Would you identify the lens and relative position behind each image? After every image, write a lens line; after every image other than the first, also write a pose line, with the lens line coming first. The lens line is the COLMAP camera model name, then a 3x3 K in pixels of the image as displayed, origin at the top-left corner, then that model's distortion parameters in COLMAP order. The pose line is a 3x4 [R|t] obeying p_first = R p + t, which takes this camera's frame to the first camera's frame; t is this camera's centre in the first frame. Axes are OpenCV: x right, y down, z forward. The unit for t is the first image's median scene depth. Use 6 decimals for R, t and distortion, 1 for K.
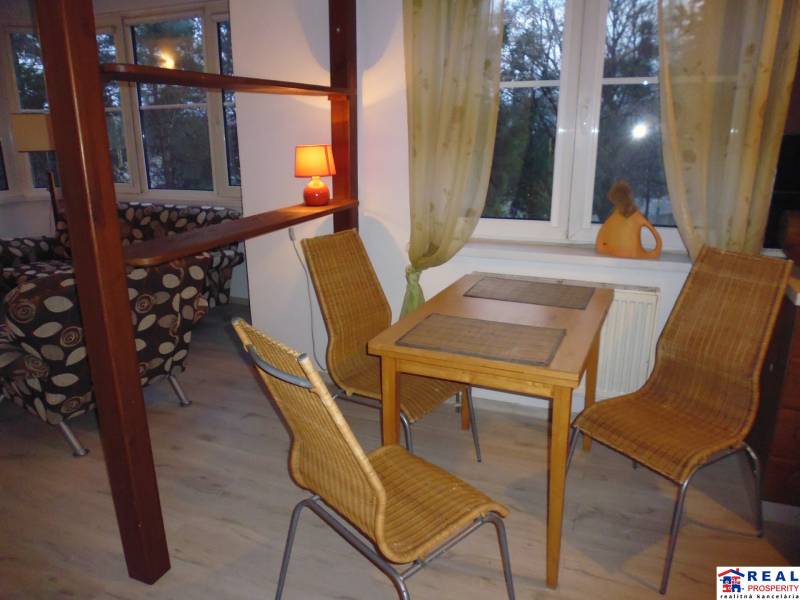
lens RADIAL K [[572.3, 0, 398.8], [0, 572.3, 303.9], [0, 0, 1]] dist [-0.043071, 0.026544]
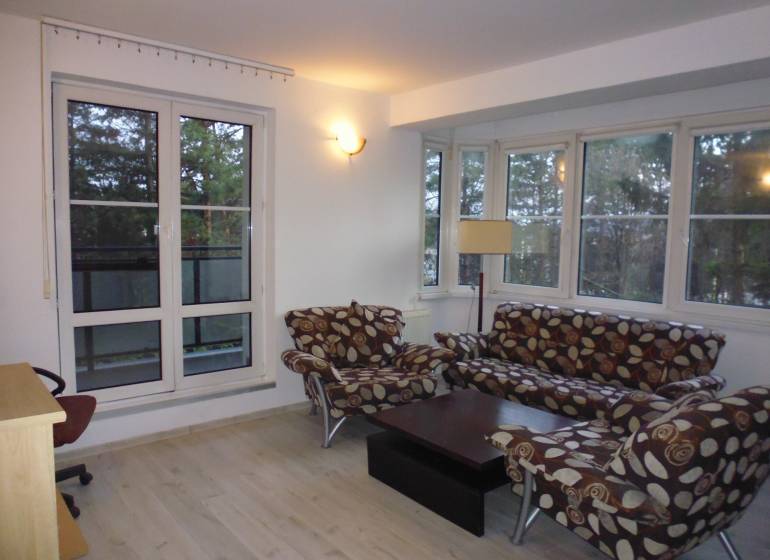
lens RADIAL K [[556.3, 0, 385.4], [0, 556.3, 276.9], [0, 0, 1]] dist [-0.004941, 0.001117]
pose [[0.913740, 0.060194, -0.401817, -0.387516], [-0.138234, 0.976024, -0.168134, -0.024070], [0.382062, 0.209175, 0.900152, -0.017910]]
